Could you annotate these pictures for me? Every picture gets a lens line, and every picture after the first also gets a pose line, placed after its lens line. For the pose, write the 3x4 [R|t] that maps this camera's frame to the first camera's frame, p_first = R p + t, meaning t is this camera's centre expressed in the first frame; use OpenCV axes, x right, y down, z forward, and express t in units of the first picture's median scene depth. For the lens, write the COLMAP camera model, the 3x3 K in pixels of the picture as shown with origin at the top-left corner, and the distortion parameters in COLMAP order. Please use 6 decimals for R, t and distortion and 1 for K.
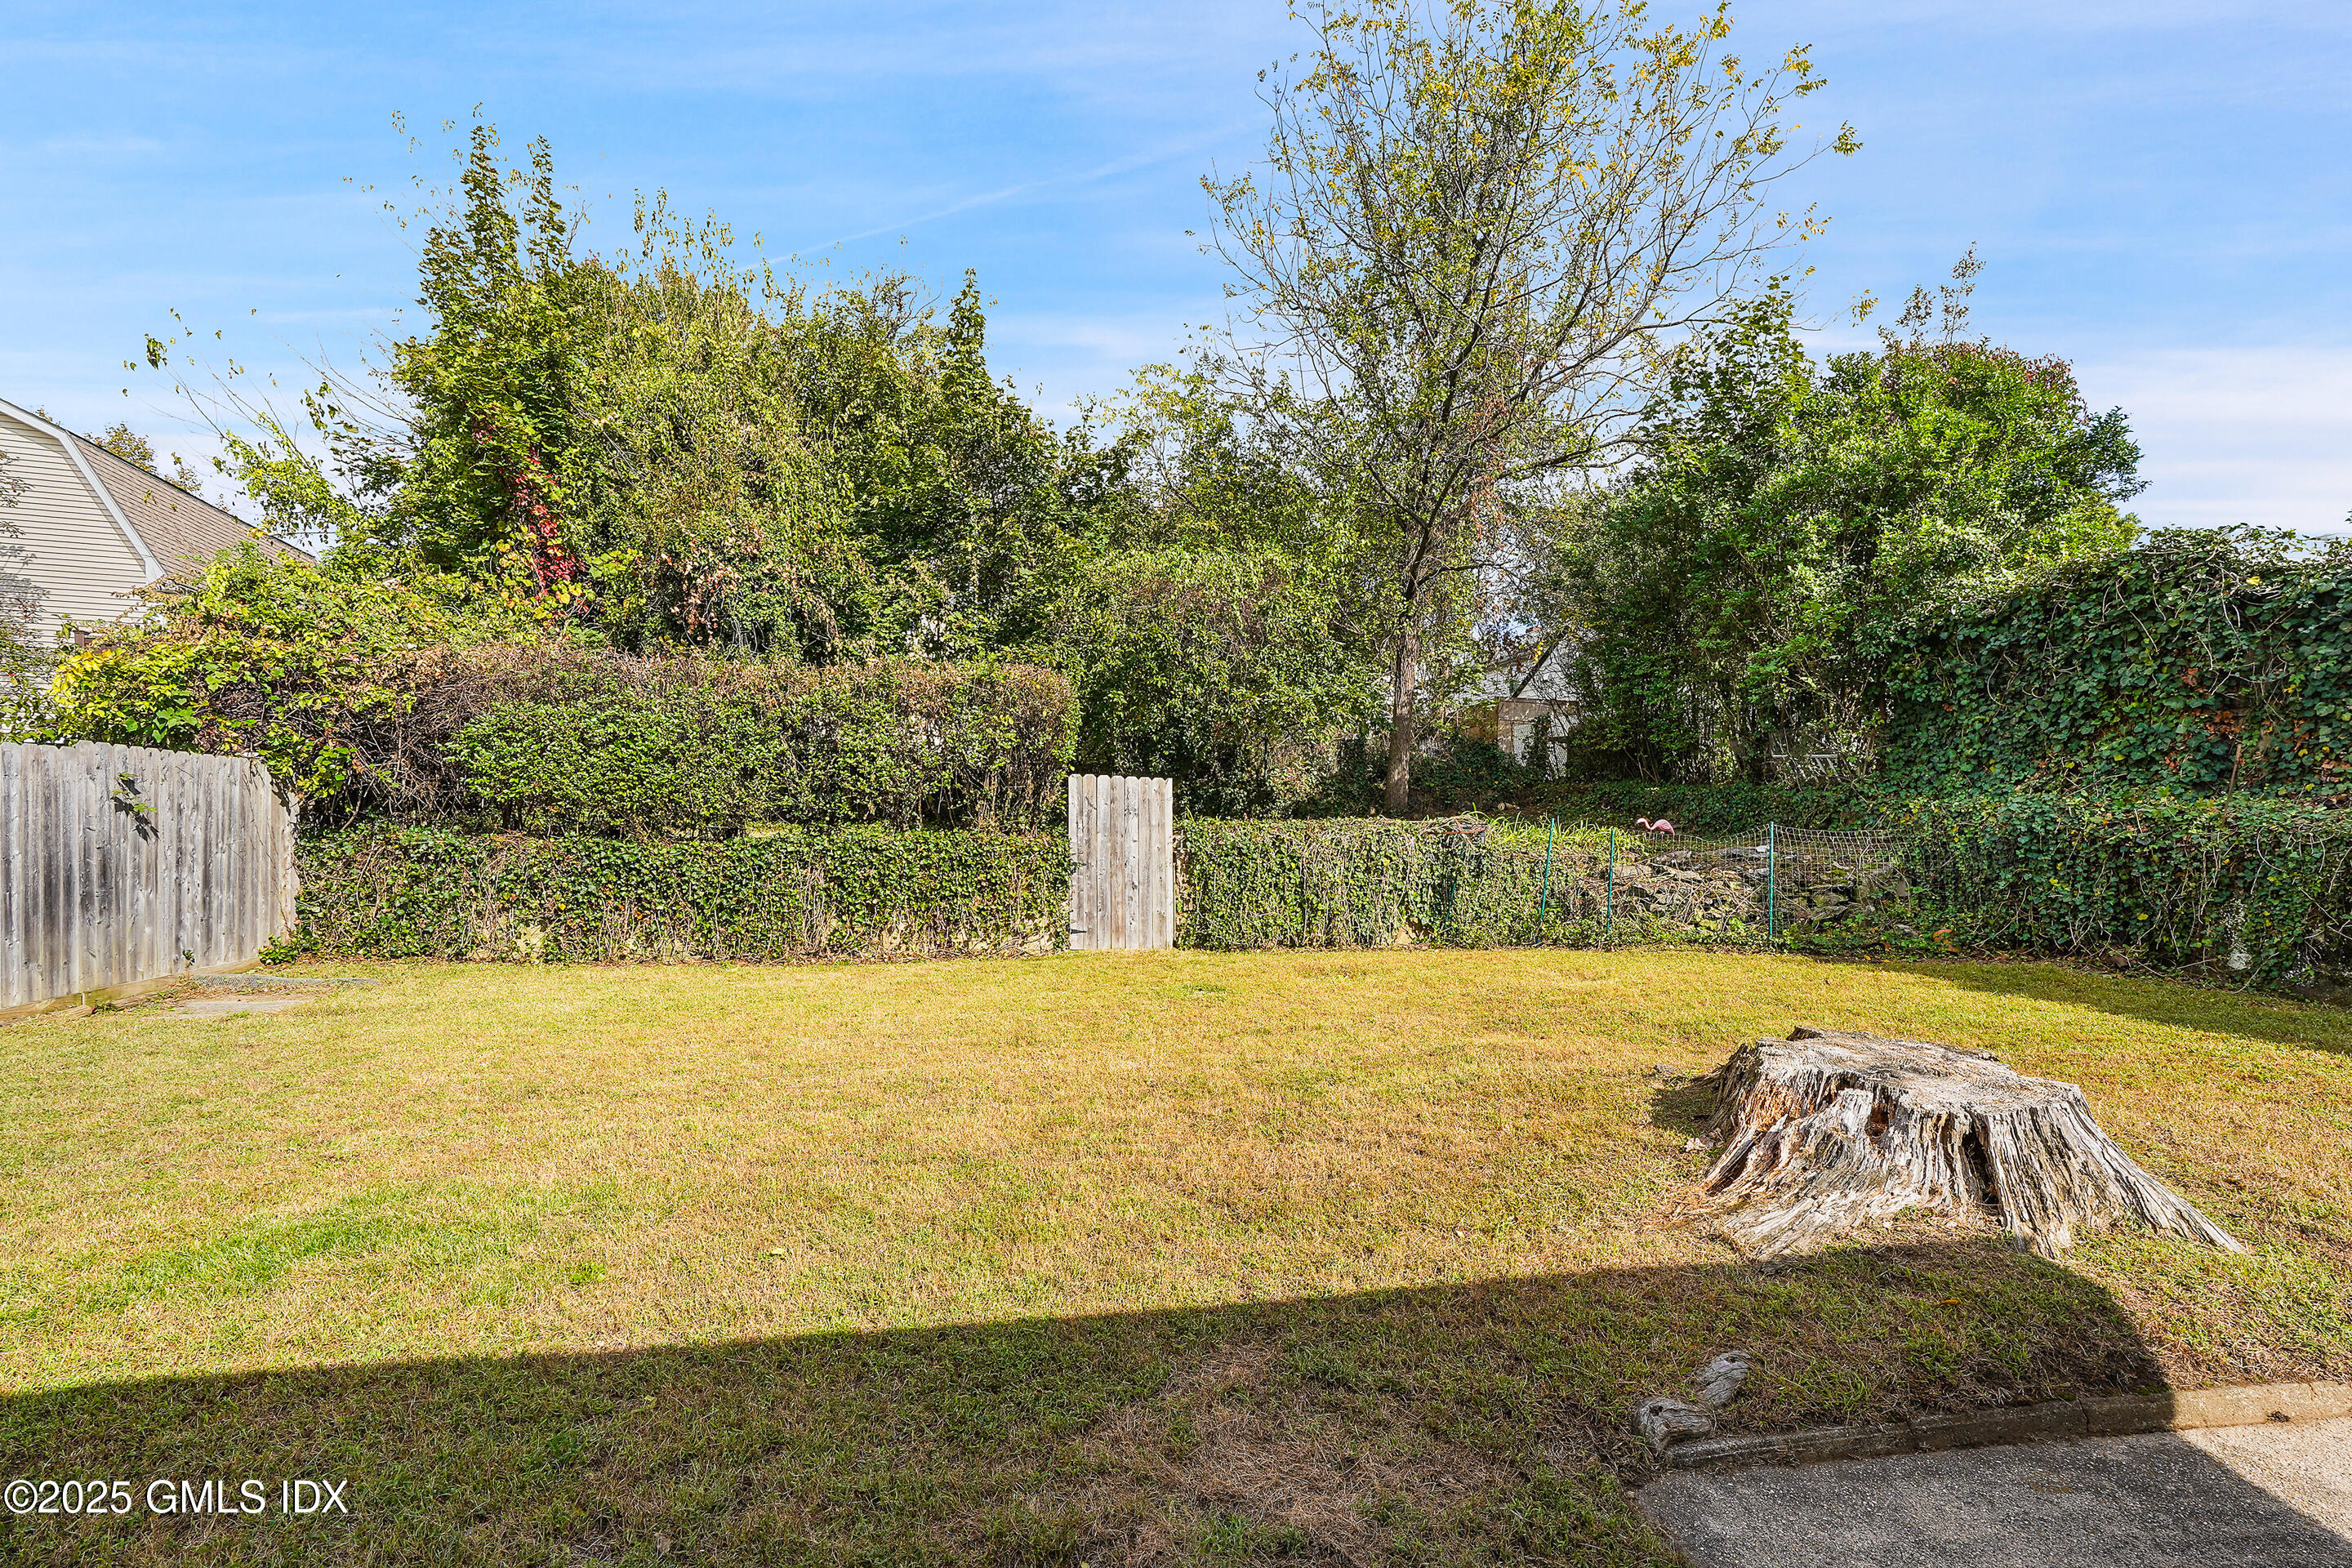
lens RADIAL K [[1089.9, 0, 1174.2], [0, 1089.9, 792.8], [0, 0, 1]] dist [0.002708, 0.007529]
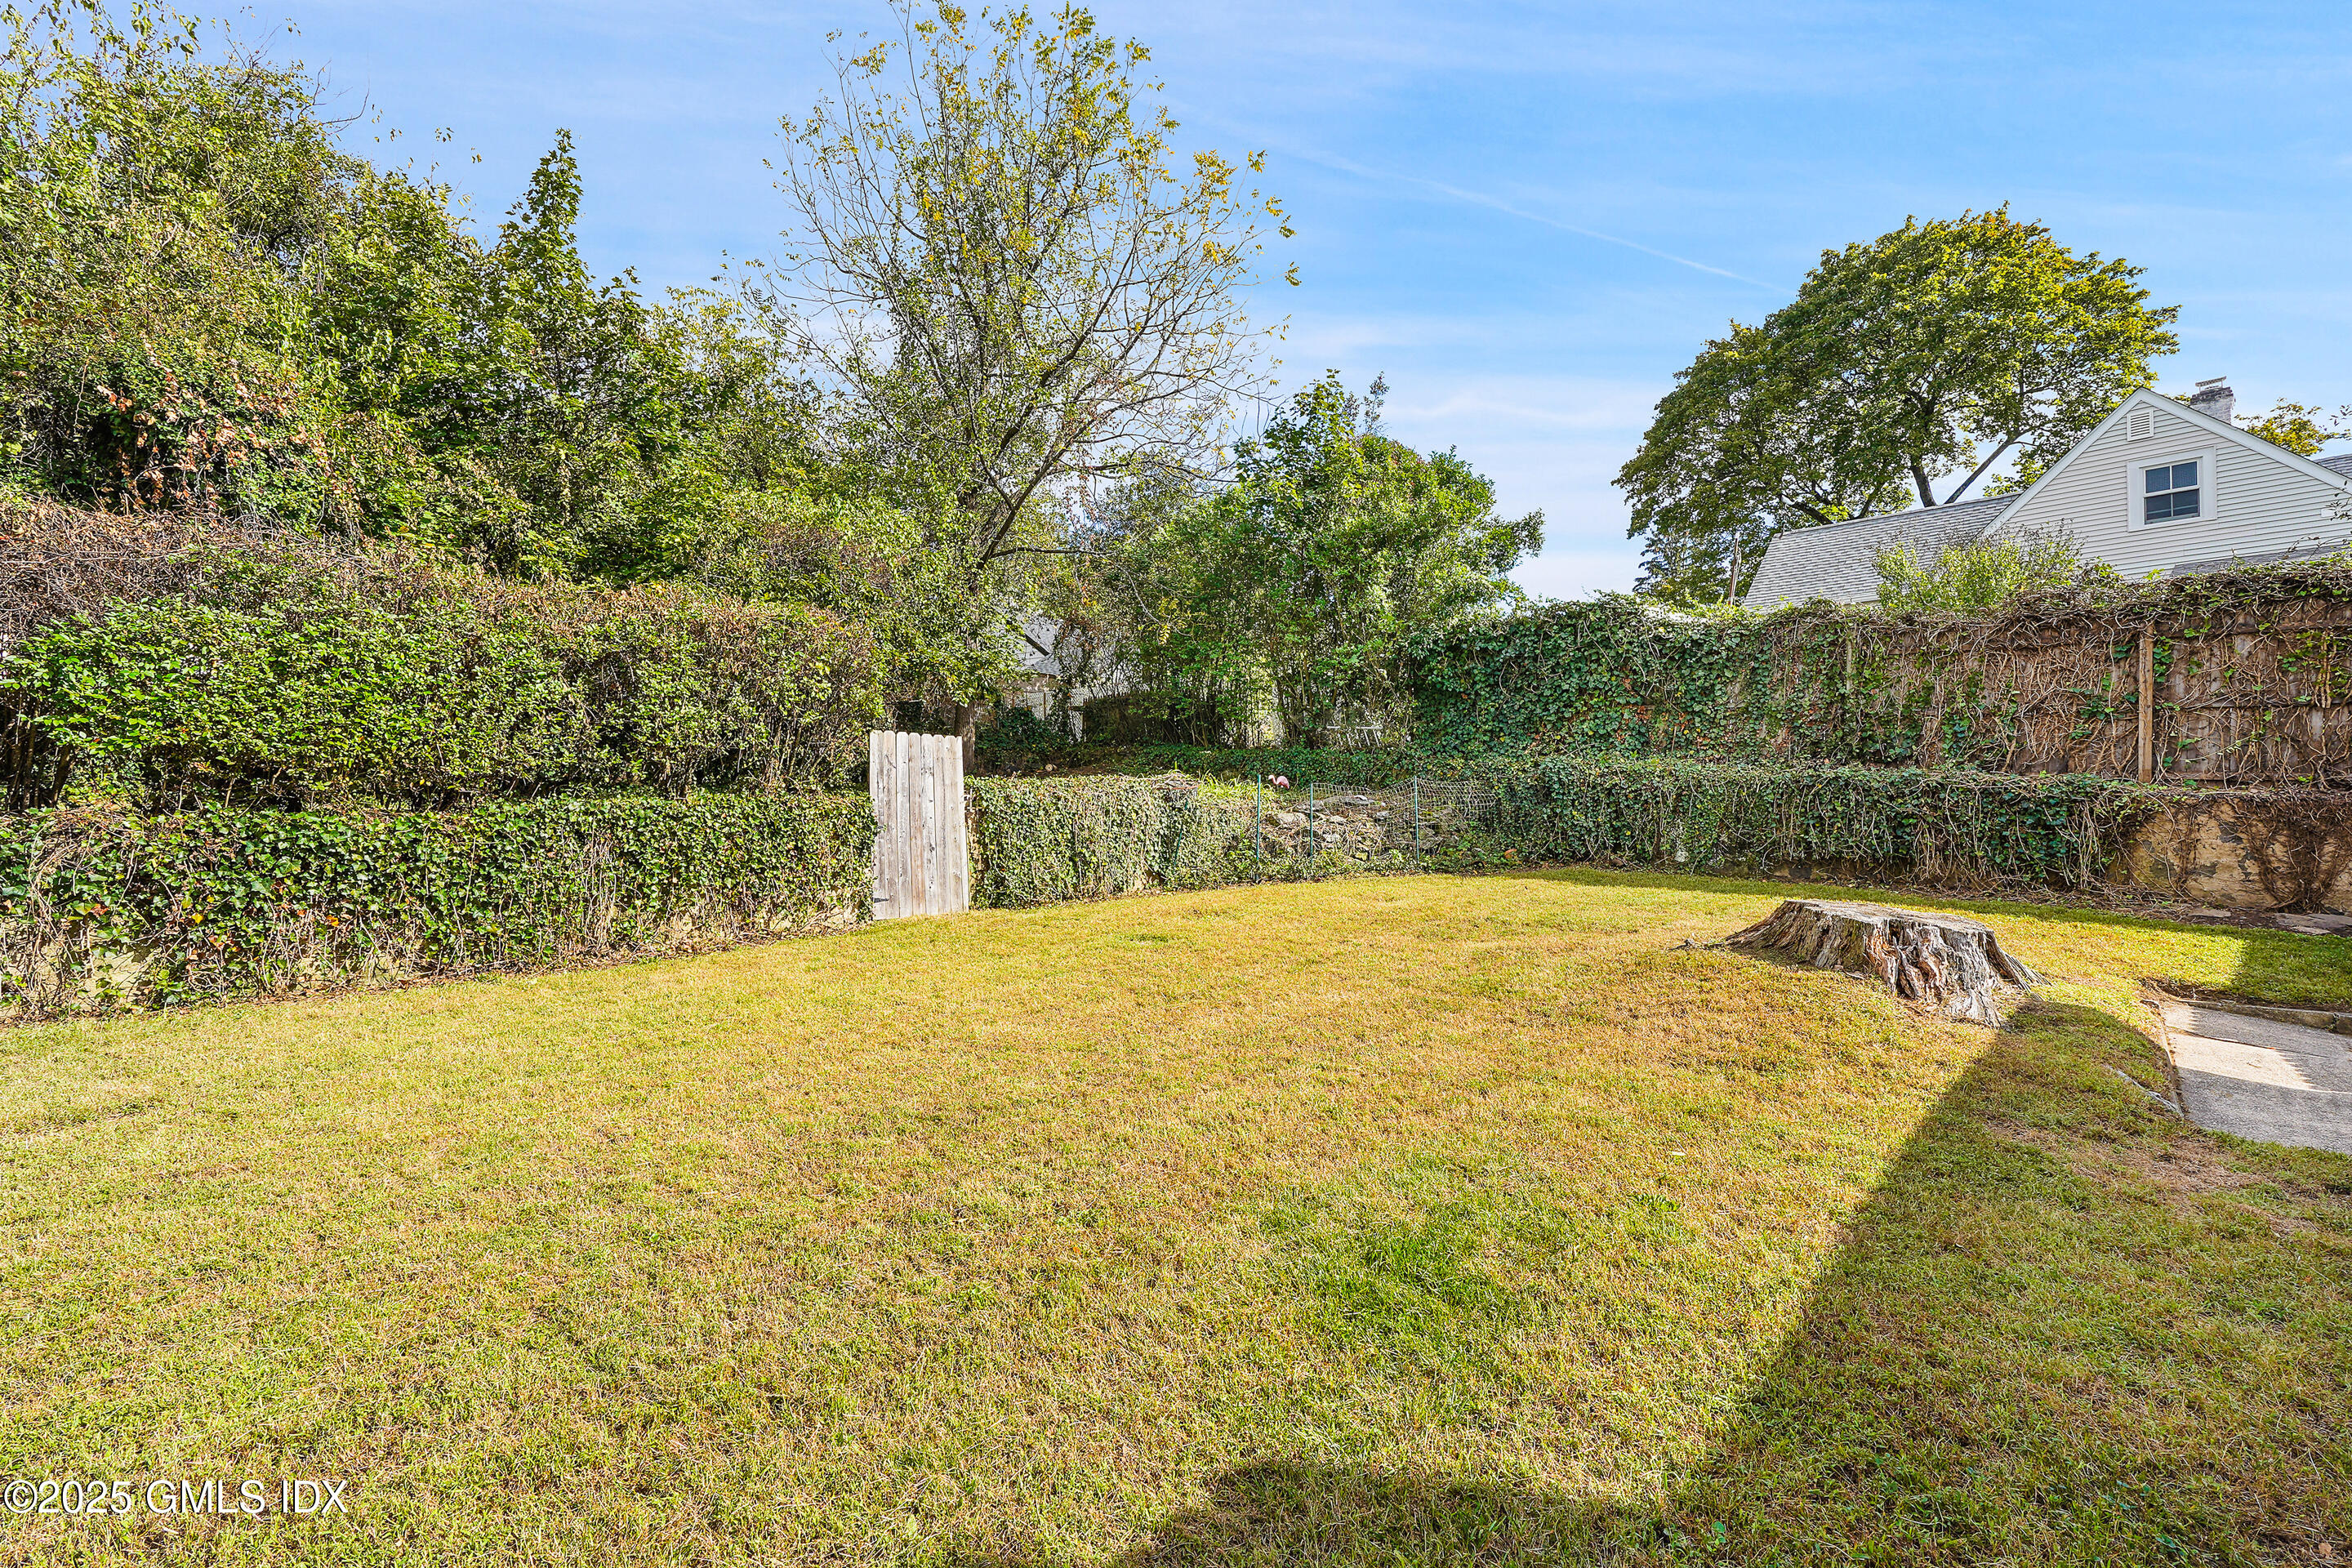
lens RADIAL K [[1041.9, 0, 1156.8], [0, 1041.9, 710.3], [0, 0, 1]] dist [-0.000646, -0.000054]
pose [[0.801940, 0.031745, 0.596561, -0.434857], [-0.004565, 0.998884, -0.047017, 0.006852], [-0.597388, 0.034982, 0.801189, 0.144827]]
